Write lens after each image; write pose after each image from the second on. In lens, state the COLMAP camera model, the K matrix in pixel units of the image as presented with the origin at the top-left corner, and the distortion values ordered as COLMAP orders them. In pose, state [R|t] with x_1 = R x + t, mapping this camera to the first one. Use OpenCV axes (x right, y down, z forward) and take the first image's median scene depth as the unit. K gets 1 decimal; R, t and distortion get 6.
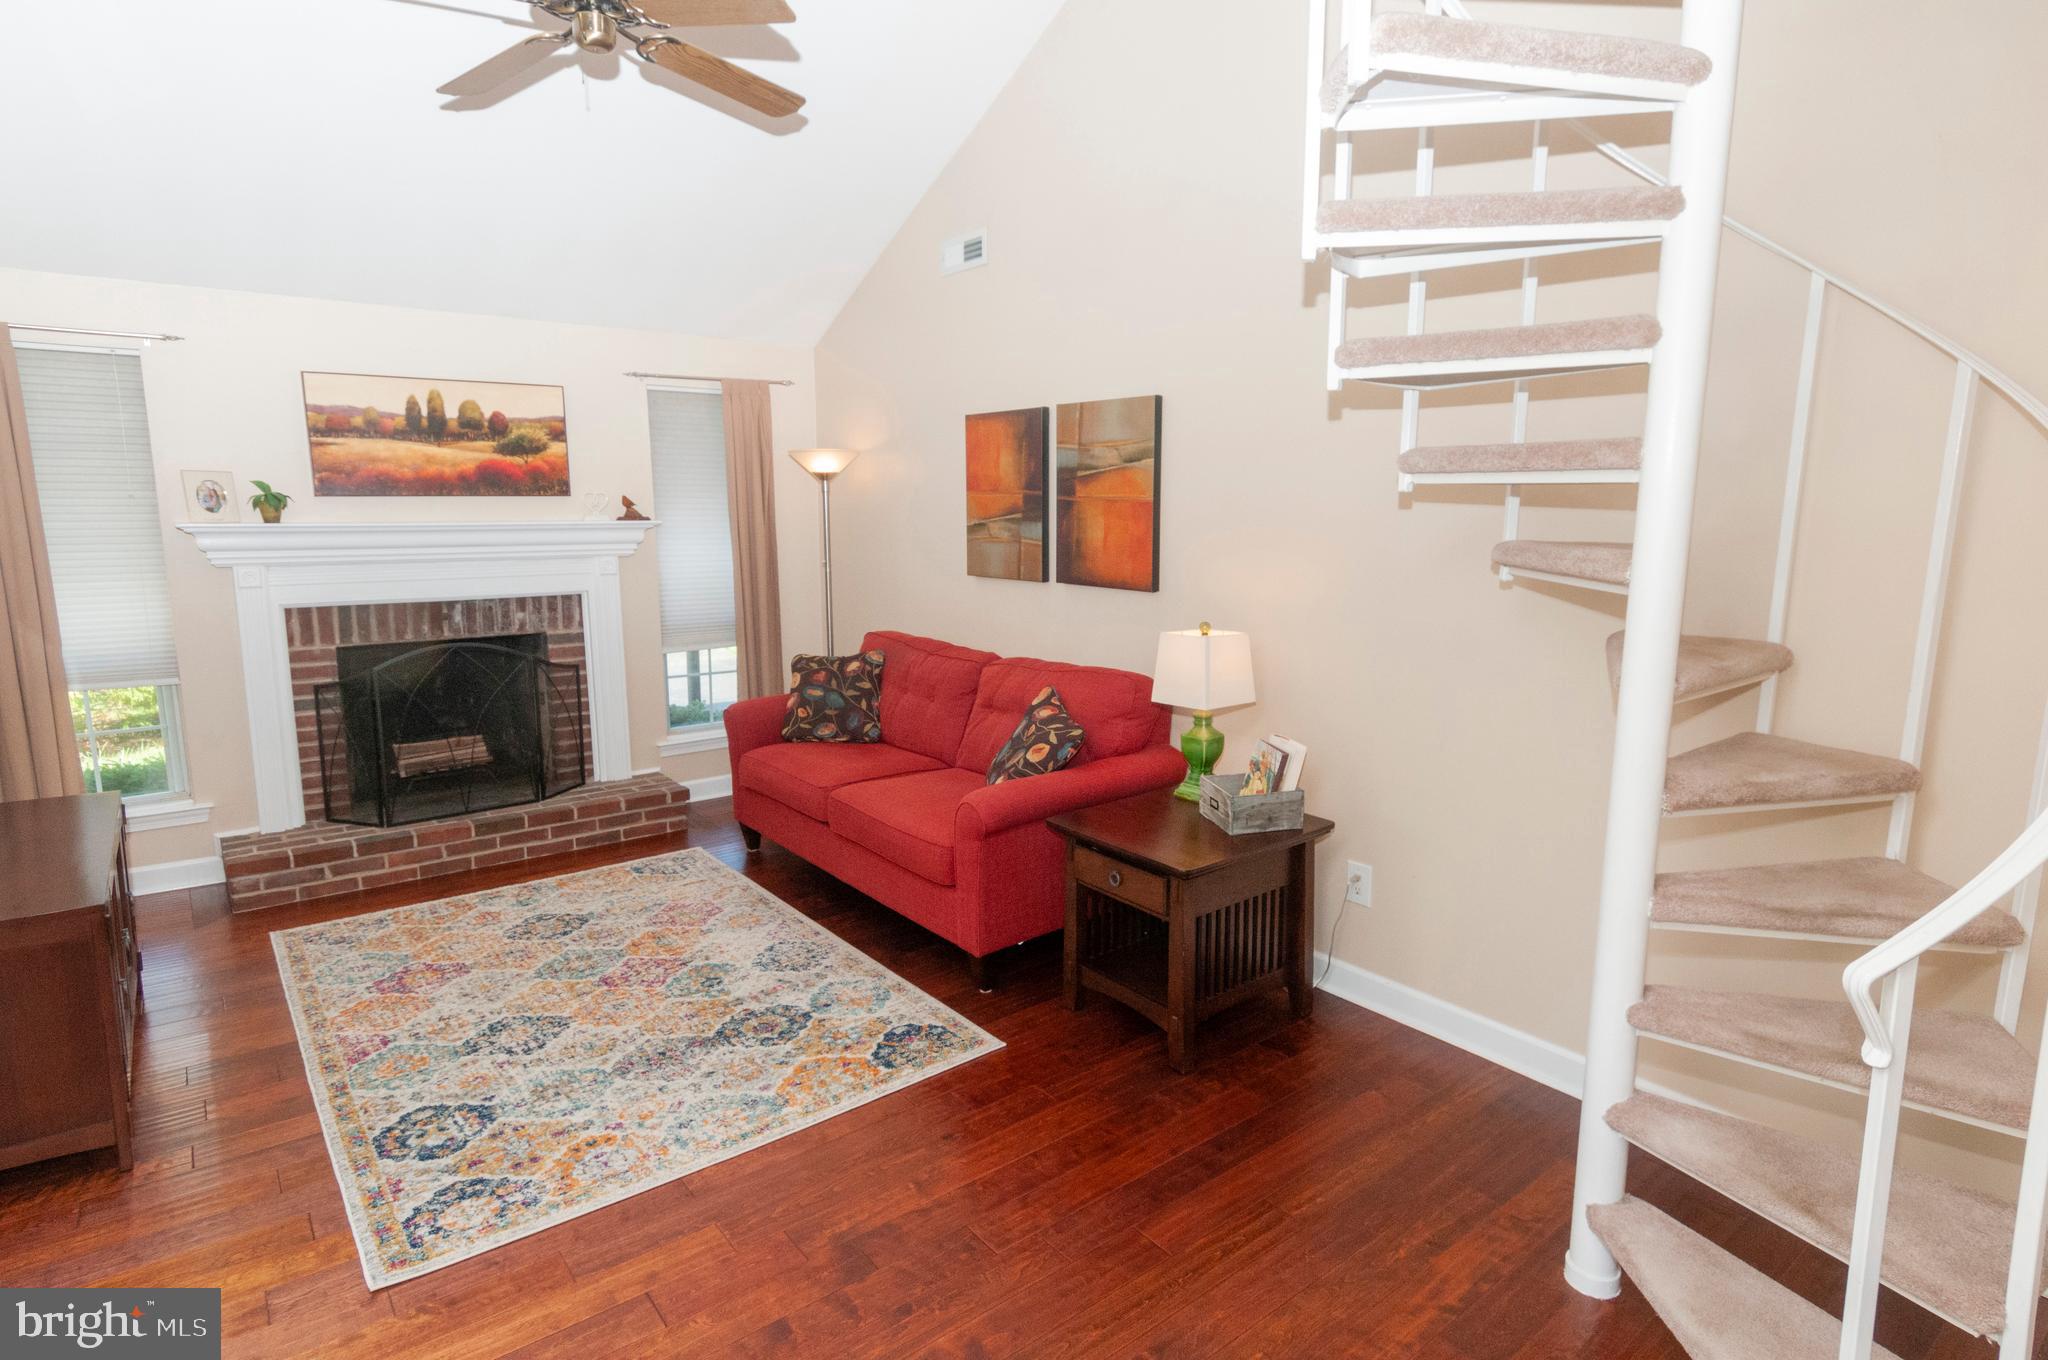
lens RADIAL K [[1091.2, 0, 1055.9], [0, 1091.2, 672.4], [0, 0, 1]] dist [0.021070, -0.023380]
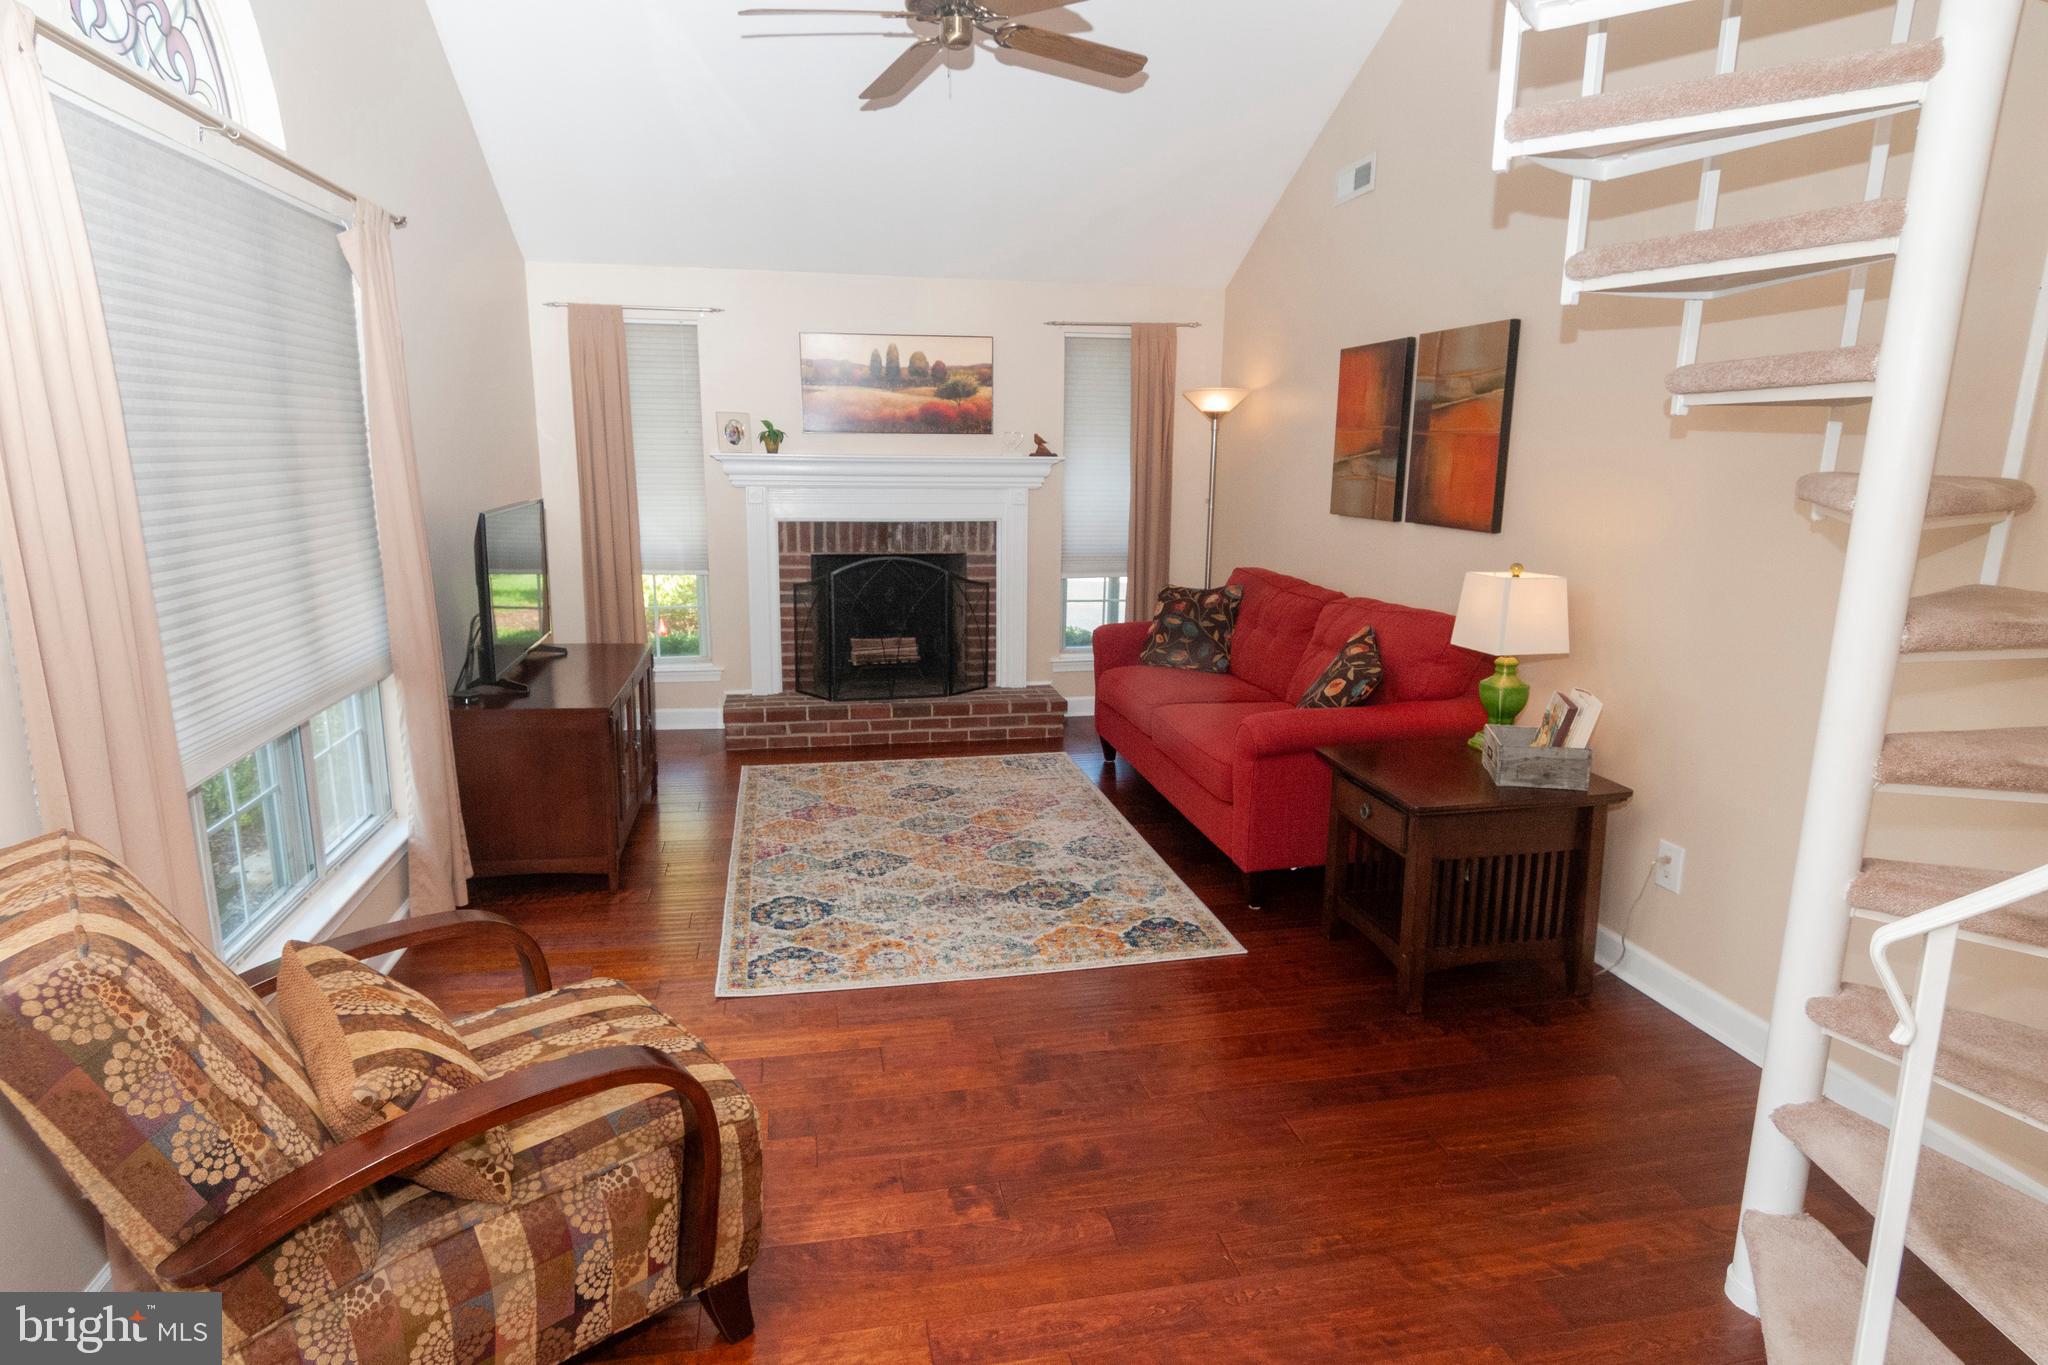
lens RADIAL K [[1132.7, 0, 1014.6], [0, 1132.7, 683.2], [0, 0, 1]] dist [0.007003, -0.001642]
pose [[0.883243, 0.100774, -0.457958, 0.186266], [-0.079609, 0.994682, 0.065343, 0.023420], [0.462108, -0.021257, 0.886569, -0.054485]]
